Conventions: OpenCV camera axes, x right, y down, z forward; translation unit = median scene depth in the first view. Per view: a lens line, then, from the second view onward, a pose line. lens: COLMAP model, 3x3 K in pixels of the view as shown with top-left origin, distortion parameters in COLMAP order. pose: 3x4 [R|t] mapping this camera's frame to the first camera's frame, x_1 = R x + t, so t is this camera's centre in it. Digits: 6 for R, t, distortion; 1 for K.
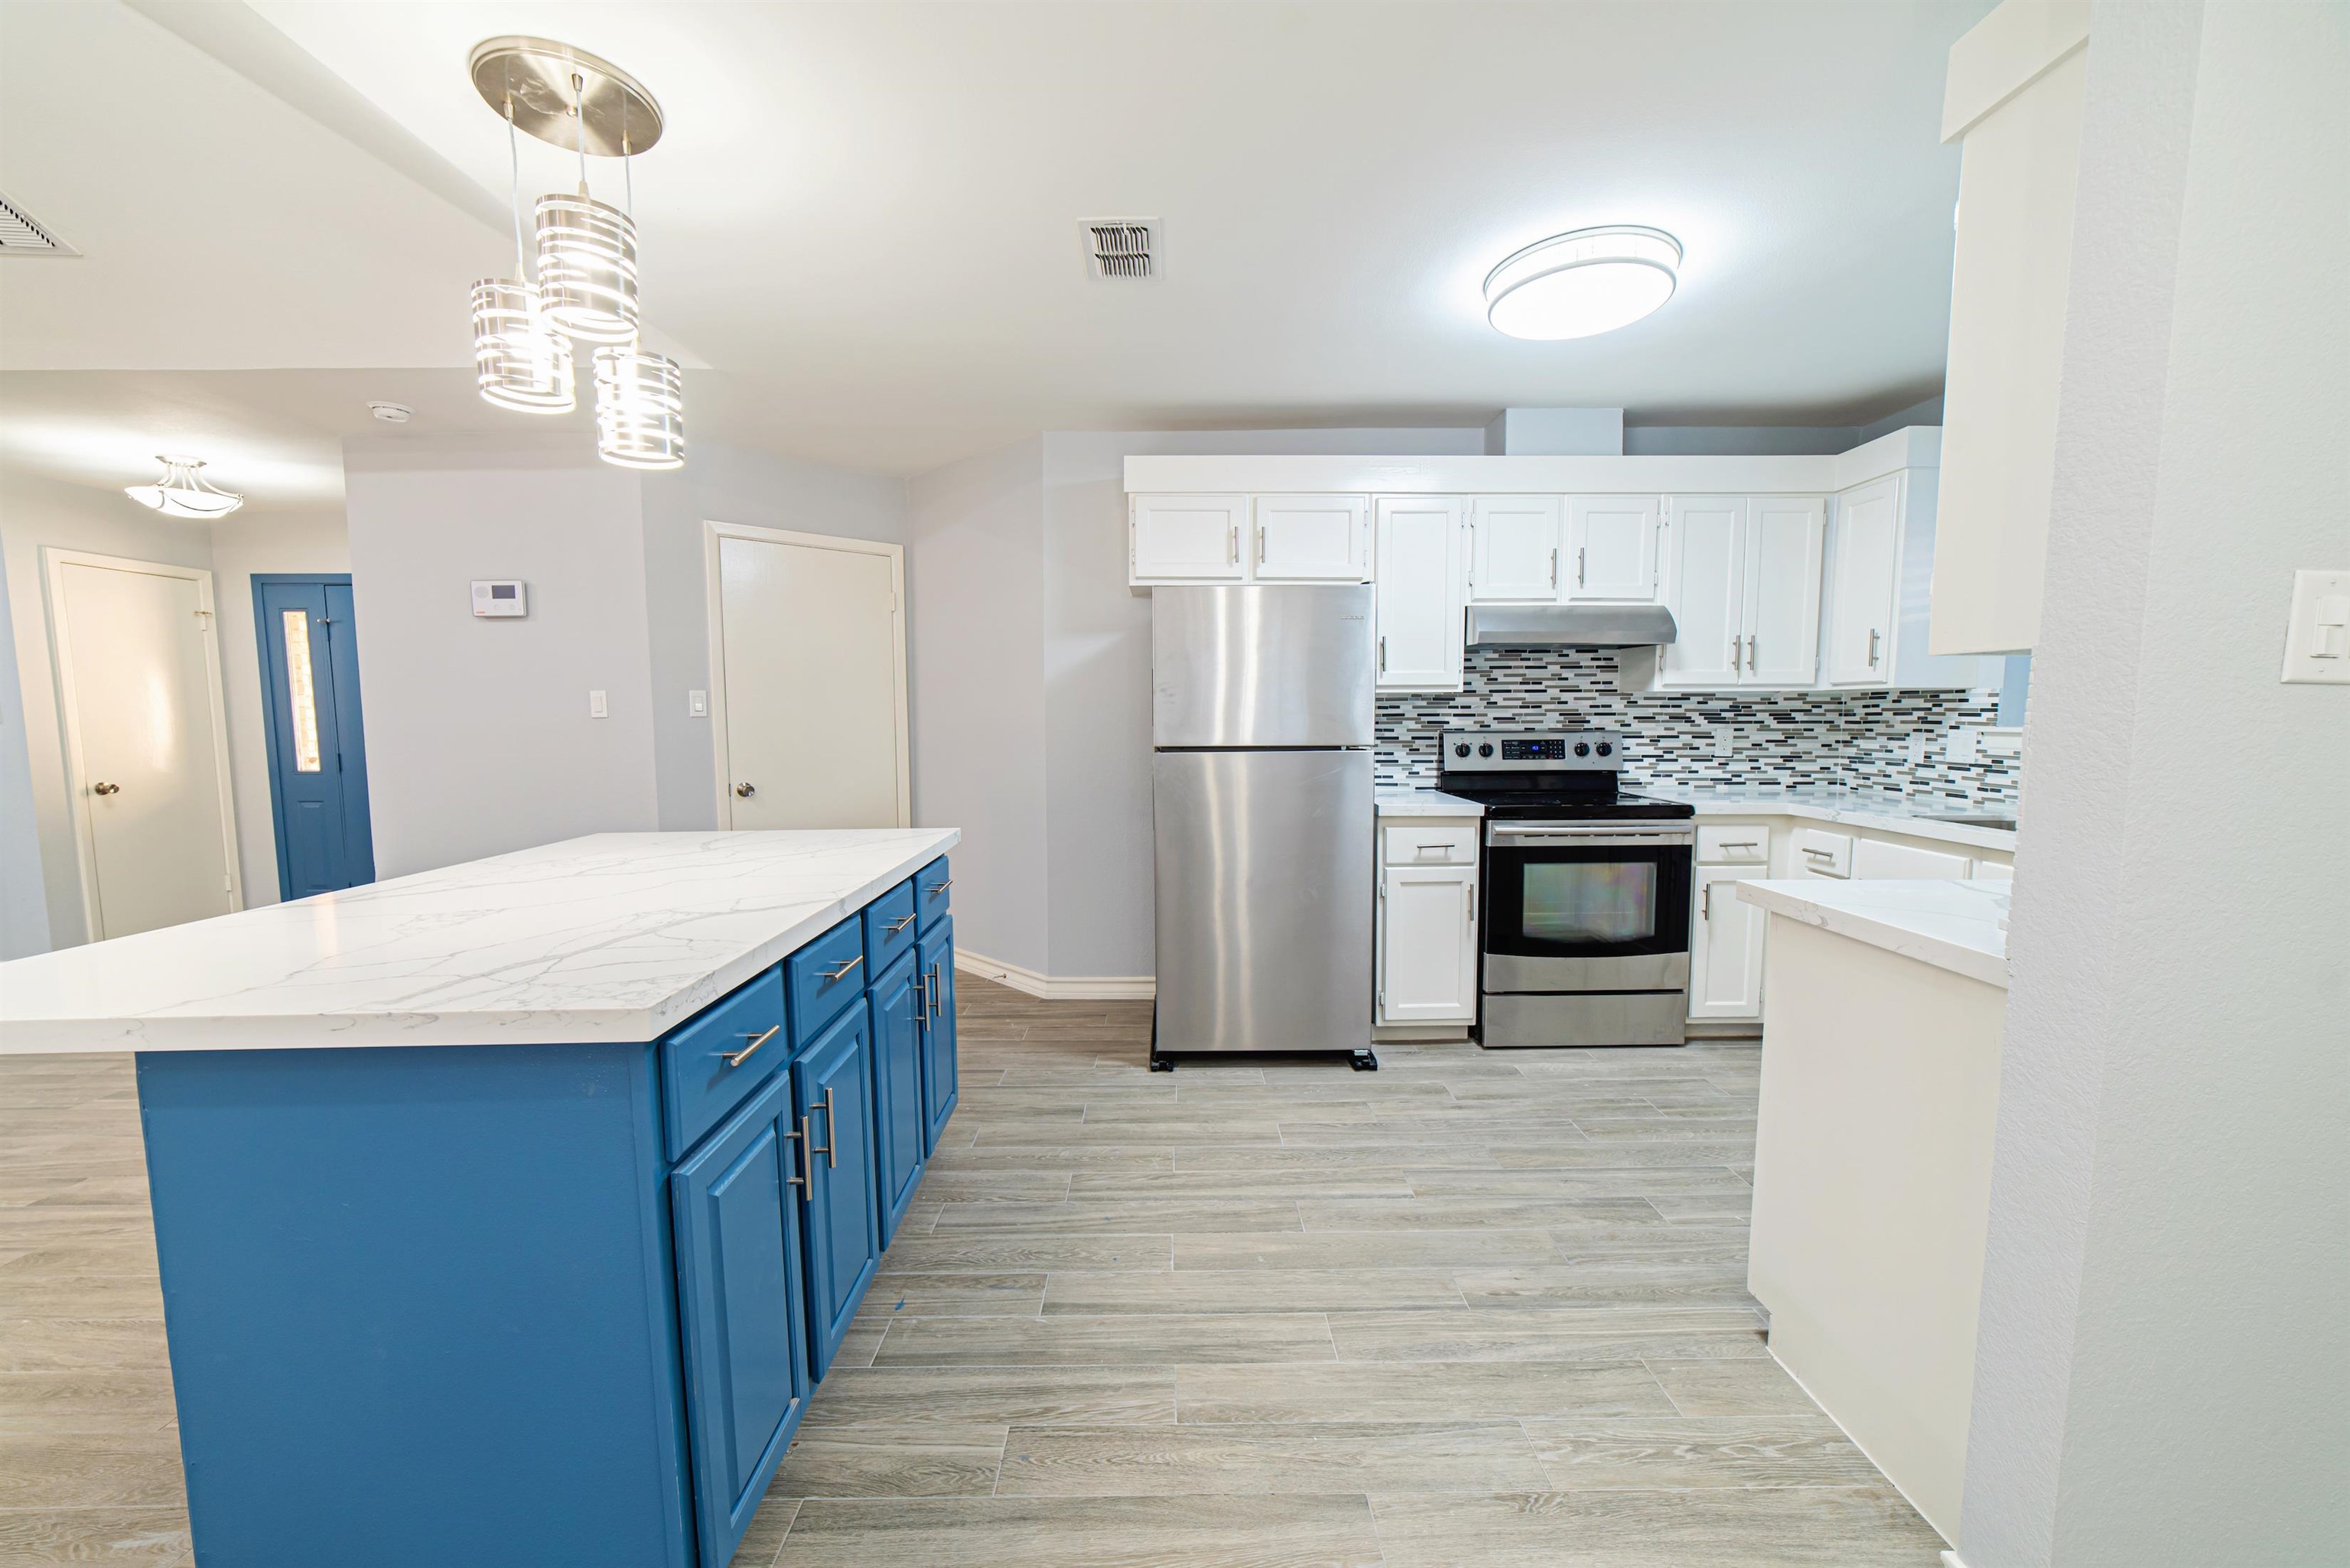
lens RADIAL K [[887.6, 0, 1183.1], [0, 887.6, 790.8], [0, 0, 1]] dist [-0.027224, 0.009823]
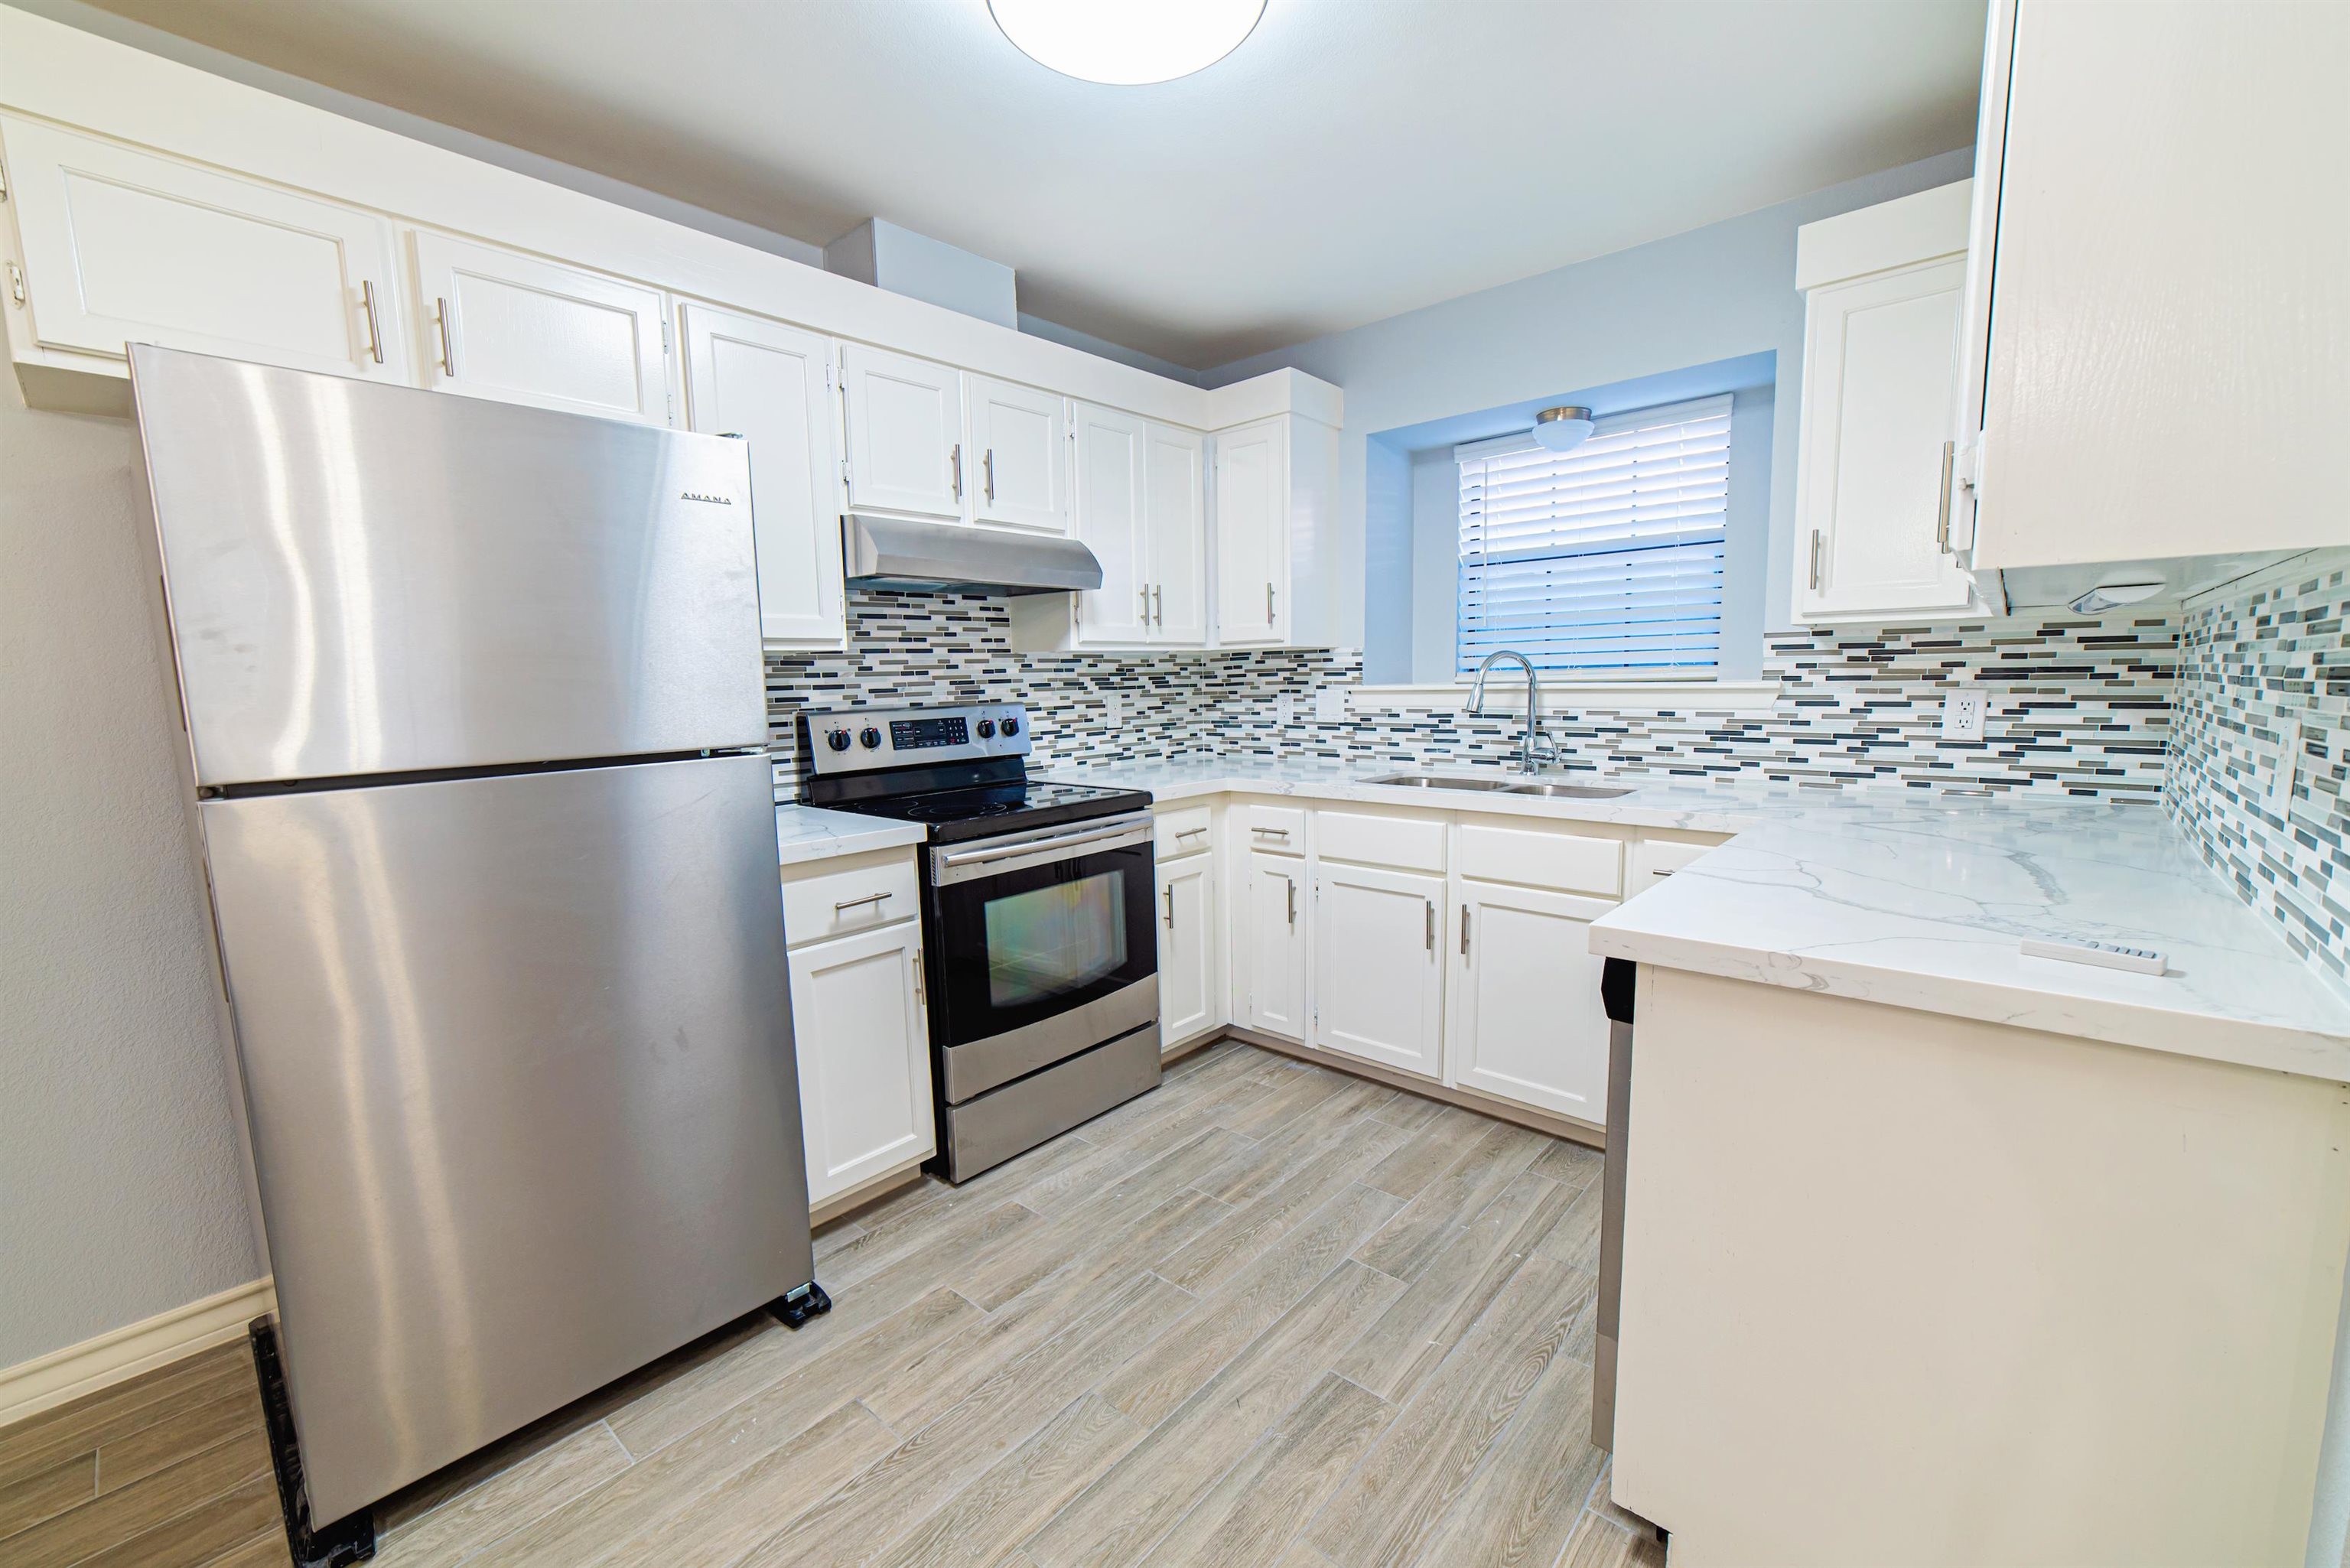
lens RADIAL K [[941.7, 0, 1165.6], [0, 941.7, 792.7], [0, 0, 1]] dist [-0.024263, 0.007478]
pose [[0.673278, -0.103251, 0.732145, -0.036614], [0.084705, 0.994453, 0.062349, -0.031479], [-0.734522, 0.020038, 0.678289, 0.365181]]
